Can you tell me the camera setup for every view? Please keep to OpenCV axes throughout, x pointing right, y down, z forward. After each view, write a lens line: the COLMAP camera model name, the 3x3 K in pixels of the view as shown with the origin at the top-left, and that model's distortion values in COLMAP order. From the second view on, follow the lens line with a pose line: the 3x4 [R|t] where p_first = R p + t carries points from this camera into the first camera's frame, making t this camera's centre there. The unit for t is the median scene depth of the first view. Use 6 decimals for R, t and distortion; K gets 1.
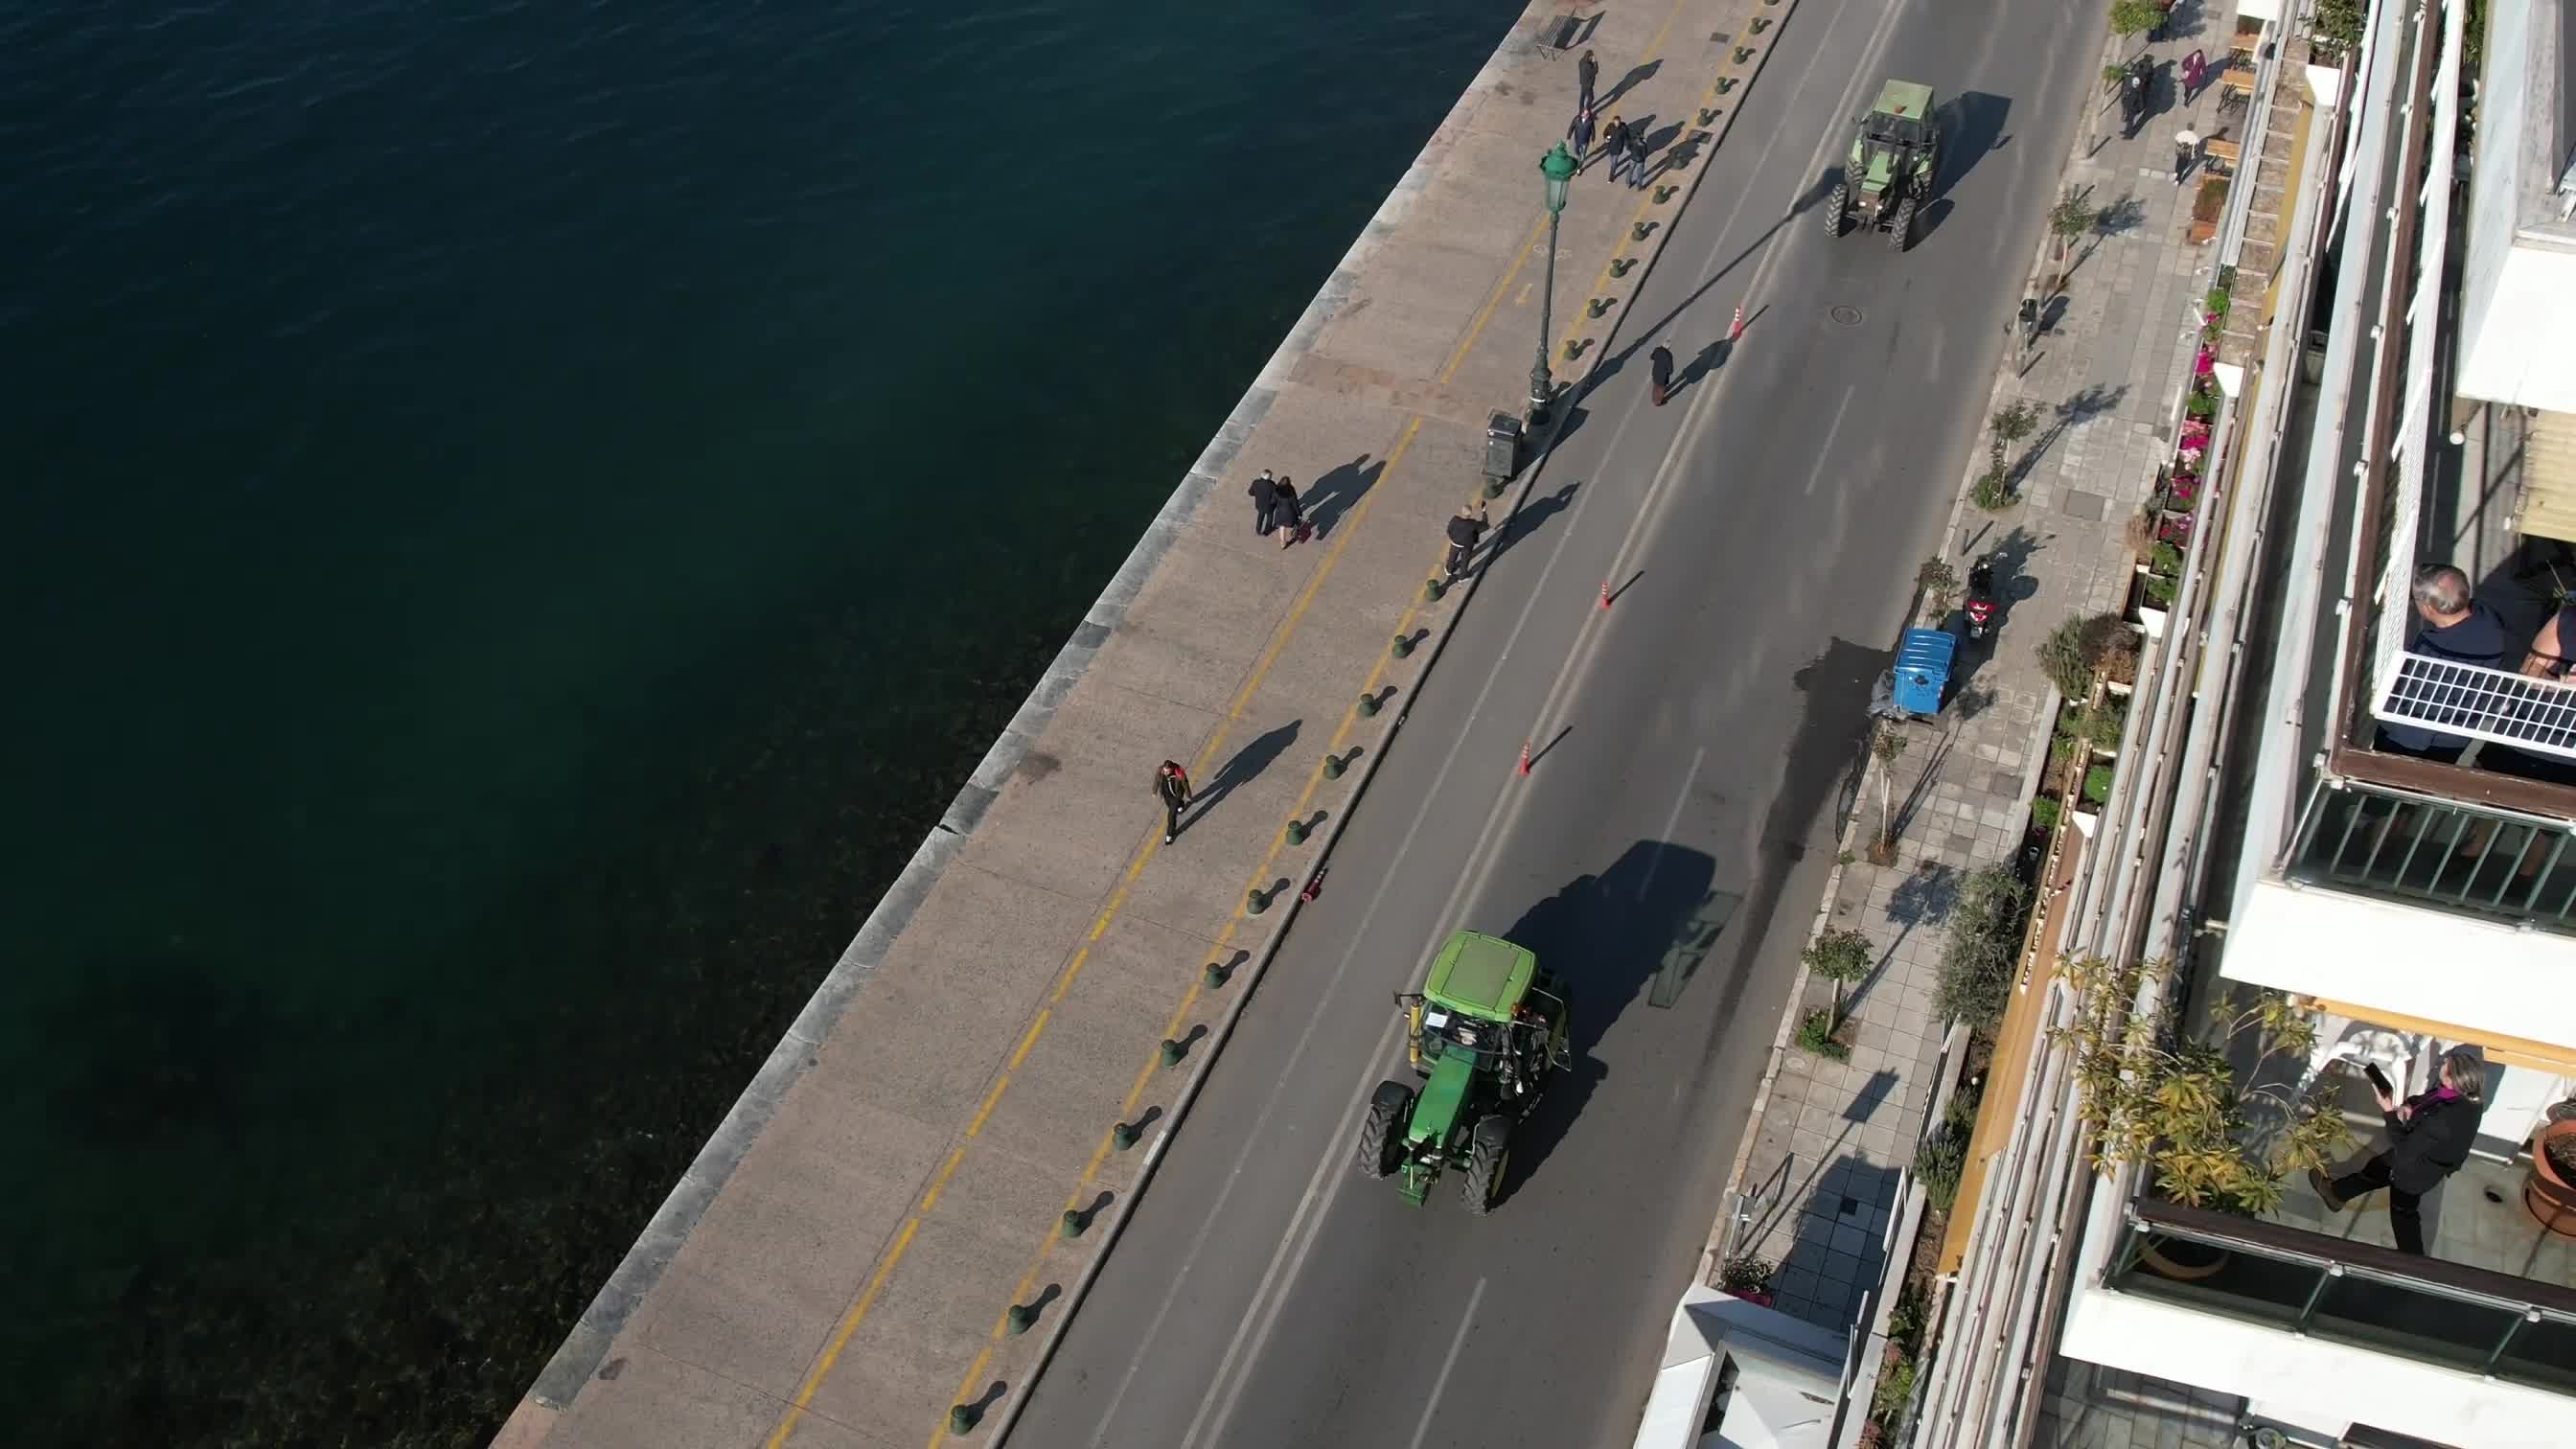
lens RADIAL K [[2343.6, 0, 1288.0], [0, 2343.6, 724.5], [0, 0, 1]] dist [-0.006693, -0.003657]
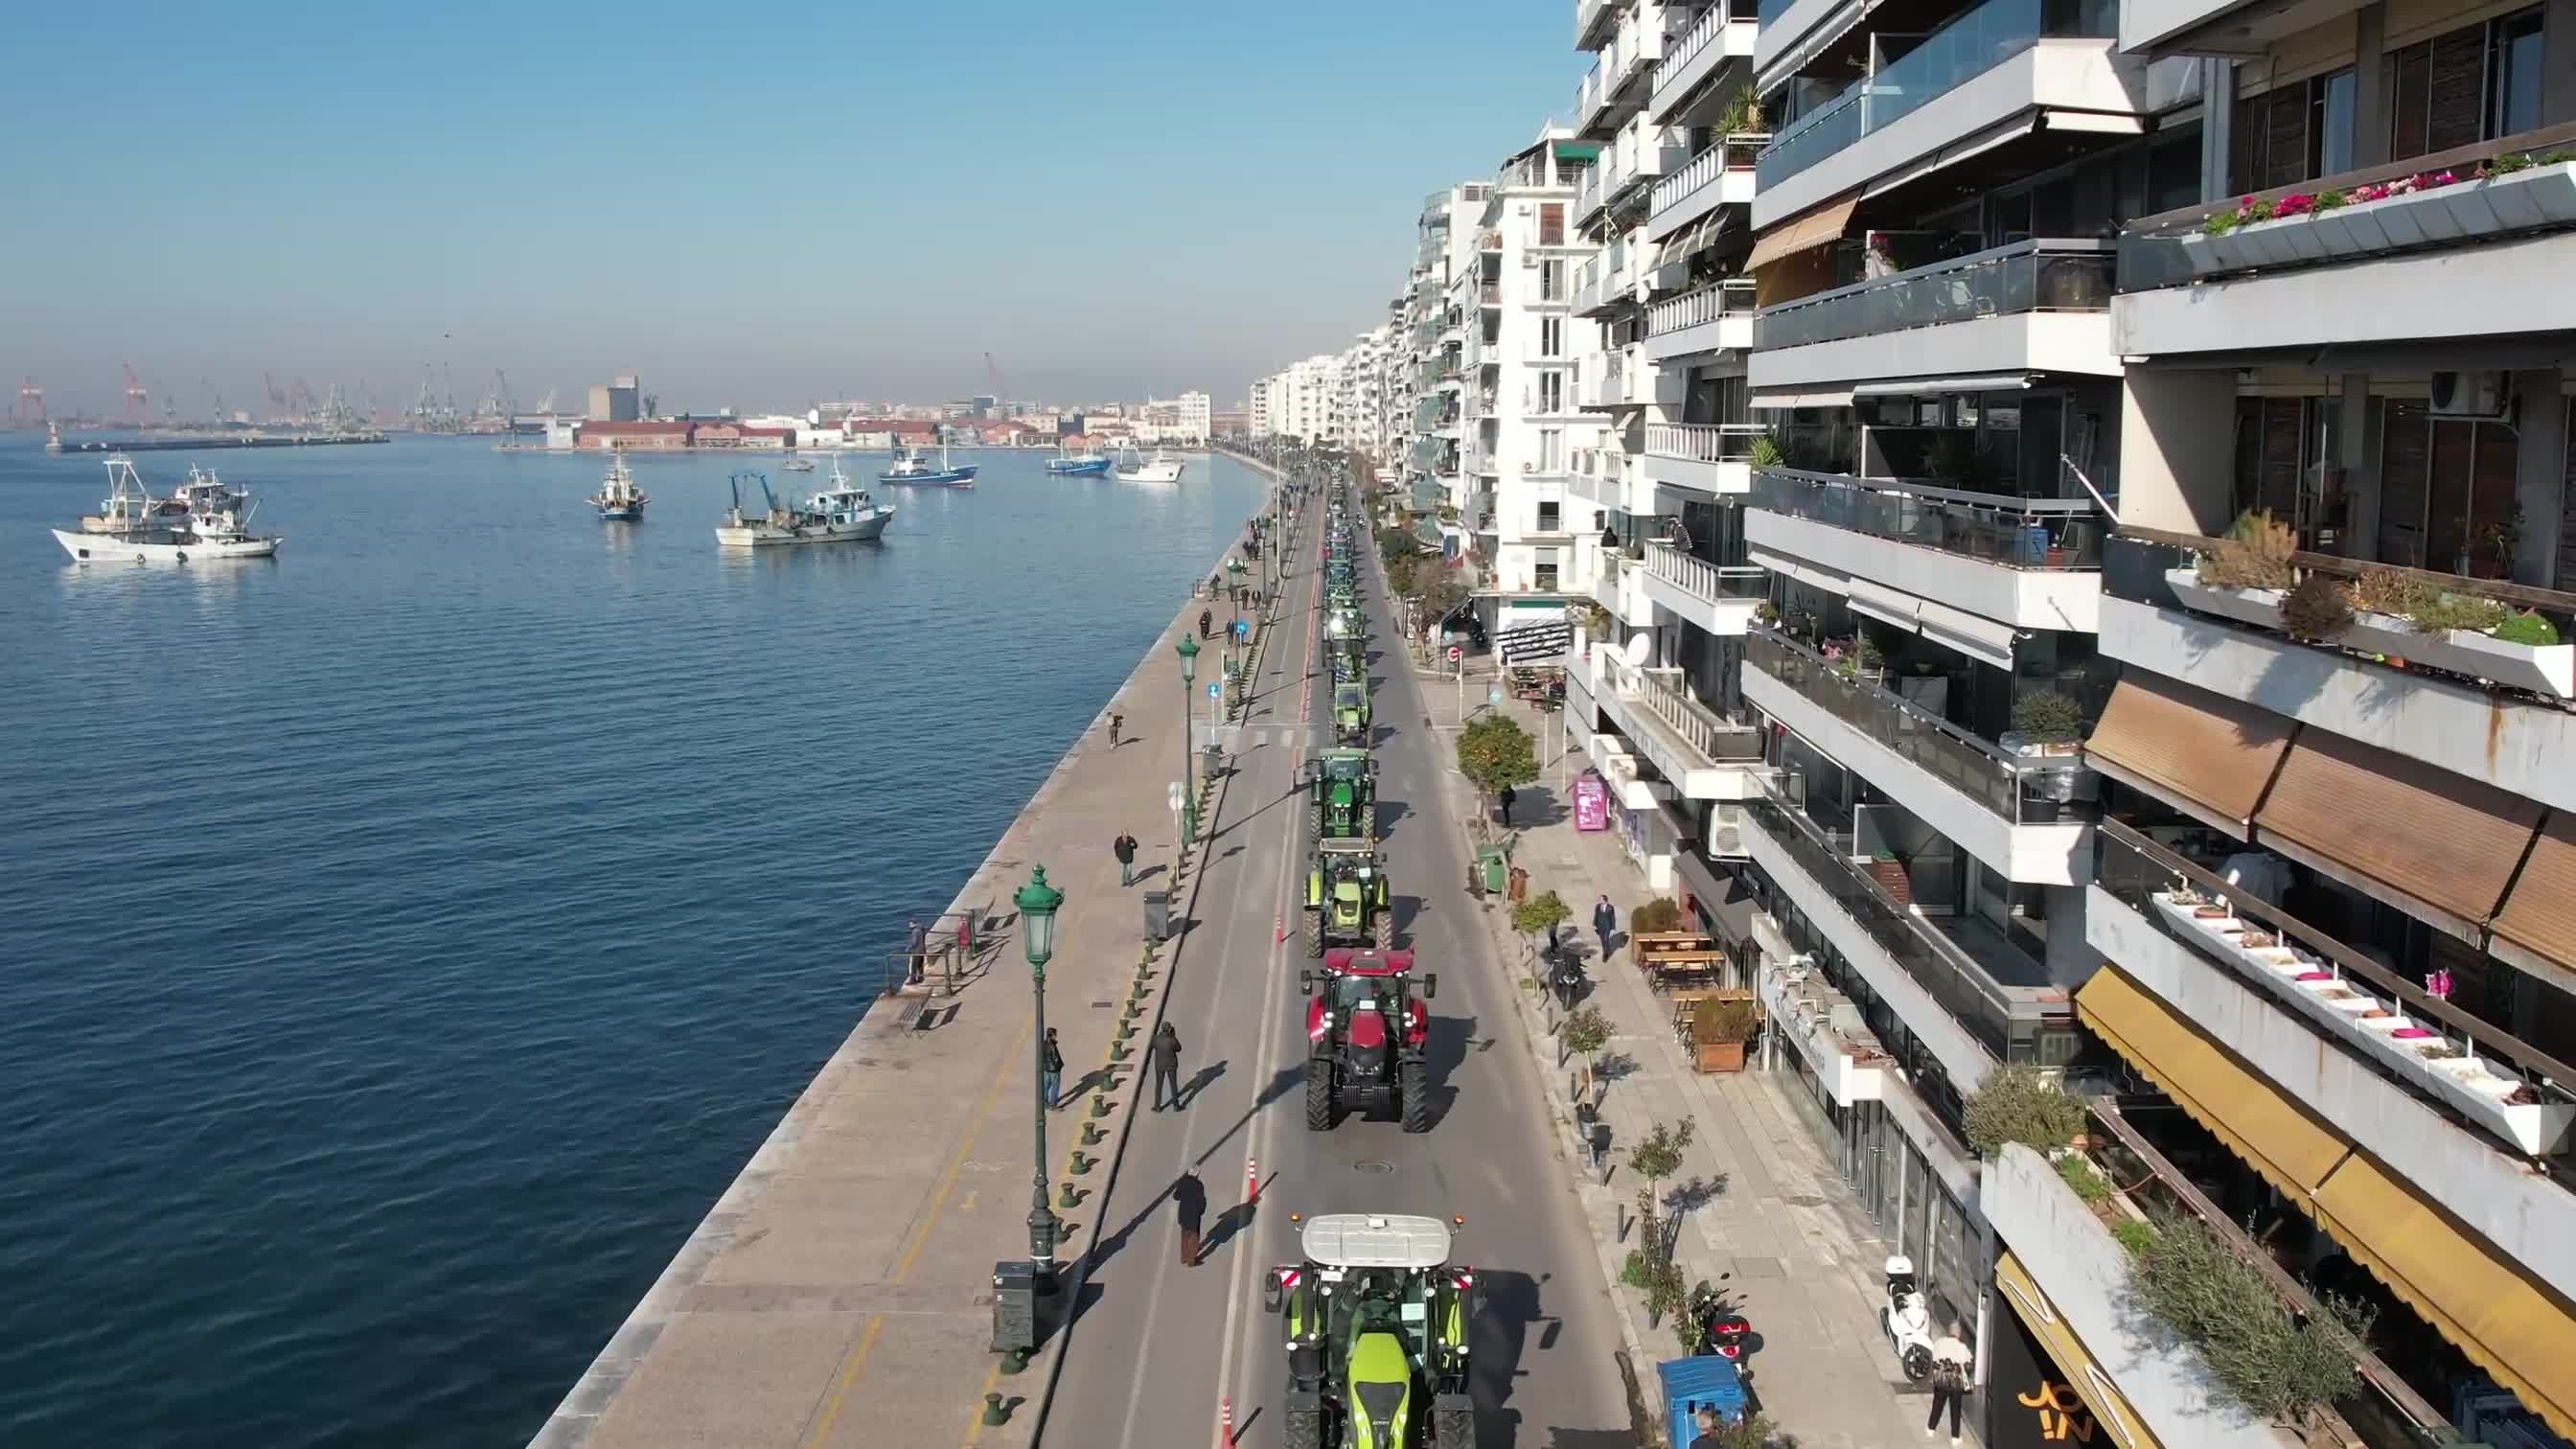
lens RADIAL K [[2343.6, 0, 1288.0], [0, 2343.6, 724.5], [0, 0, 1]] dist [-0.006693, -0.003657]
pose [[0.930977, -0.041612, 0.362698, -0.075766], [0.246110, 0.805334, -0.539321, 0.133121], [-0.269651, 0.591360, 0.759988, 0.317593]]
